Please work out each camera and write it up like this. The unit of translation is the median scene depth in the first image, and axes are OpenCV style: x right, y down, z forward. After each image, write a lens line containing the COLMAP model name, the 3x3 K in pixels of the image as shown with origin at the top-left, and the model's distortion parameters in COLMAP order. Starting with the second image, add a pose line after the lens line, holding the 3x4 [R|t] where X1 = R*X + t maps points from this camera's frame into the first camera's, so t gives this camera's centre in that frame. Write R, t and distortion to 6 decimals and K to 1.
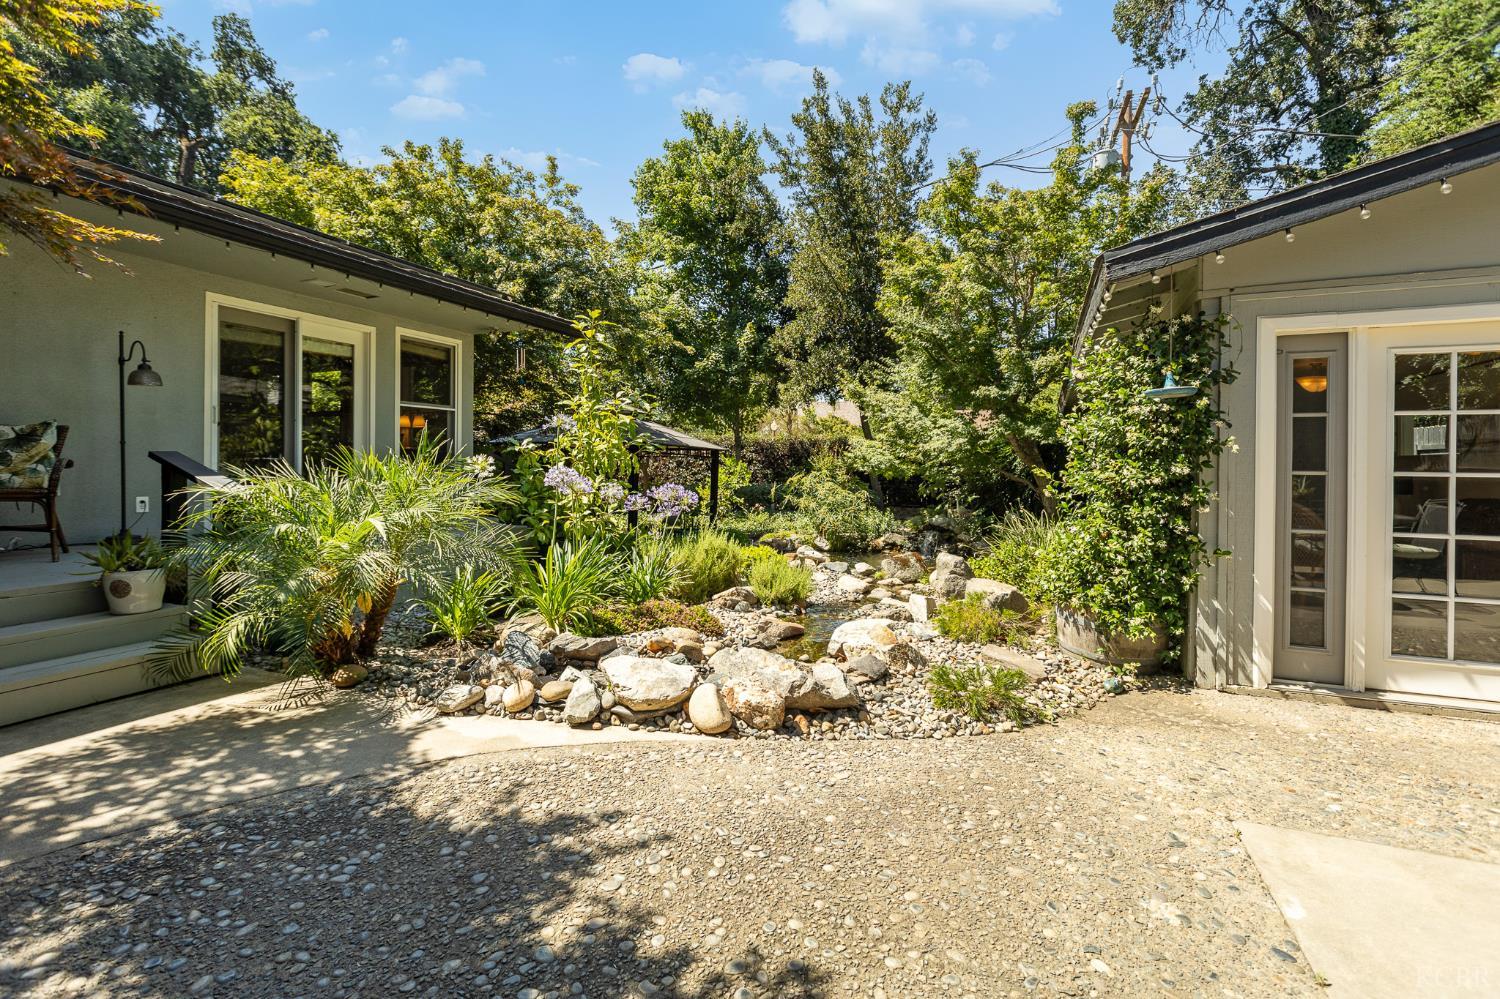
lens RADIAL K [[675.2, 0, 755.5], [0, 675.2, 484.1], [0, 0, 1]] dist [0.001161, -0.000477]
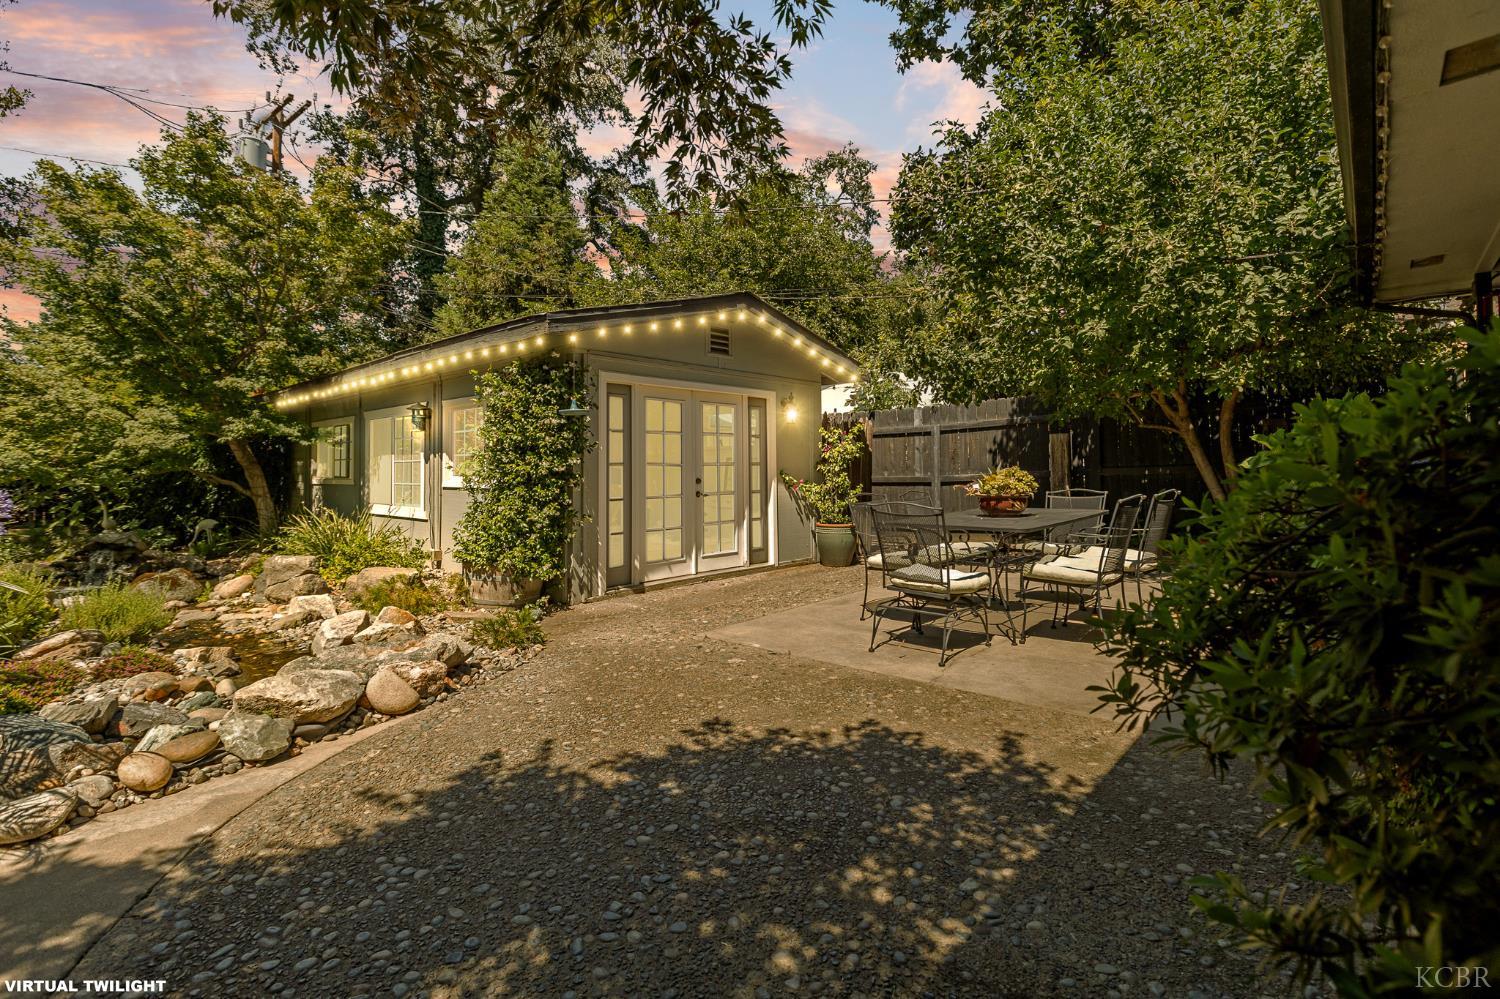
lens RADIAL K [[675.2, 0, 755.5], [0, 675.2, 484.1], [0, 0, 1]] dist [0.001161, -0.000477]
pose [[0.325755, -0.032747, 0.944887, -0.659010], [0.036046, 0.999104, 0.022199, 0.008252], [-0.944767, 0.026828, 0.326644, 0.101441]]
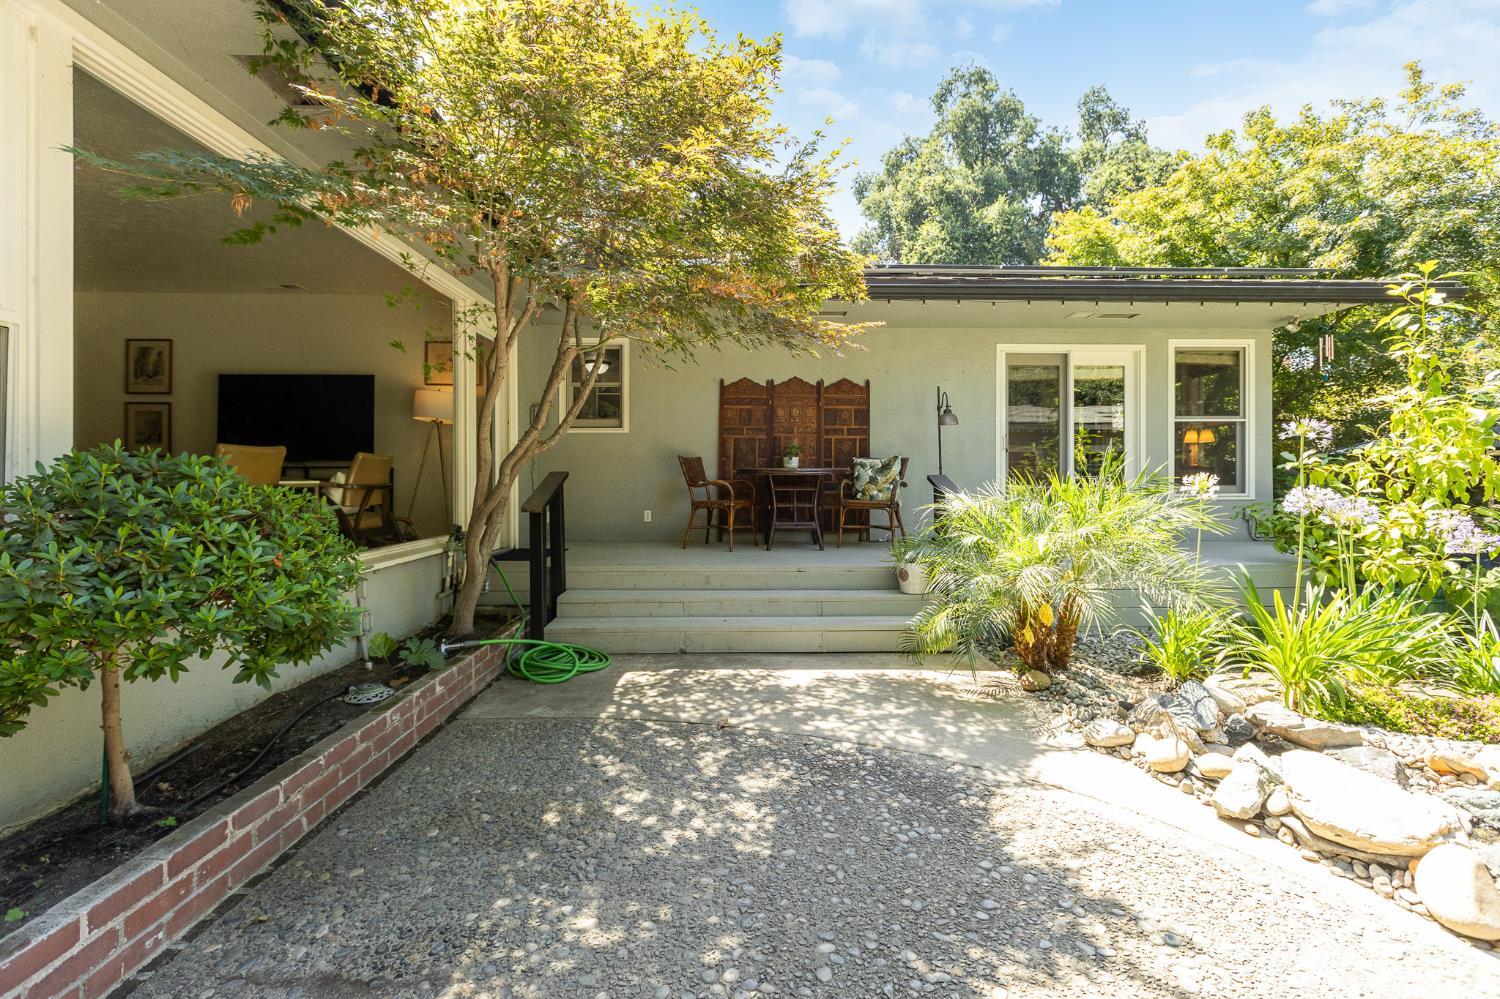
lens RADIAL K [[665.8, 0, 750.0], [0, 665.8, 499.5], [0, 0, 1]] dist [0.002929, -0.005385]
pose [[0.403485, 0.019811, -0.914772, 0.163529], [-0.021573, 0.999694, 0.012134, -0.008278], [0.914732, 0.014838, 0.403789, 0.134085]]
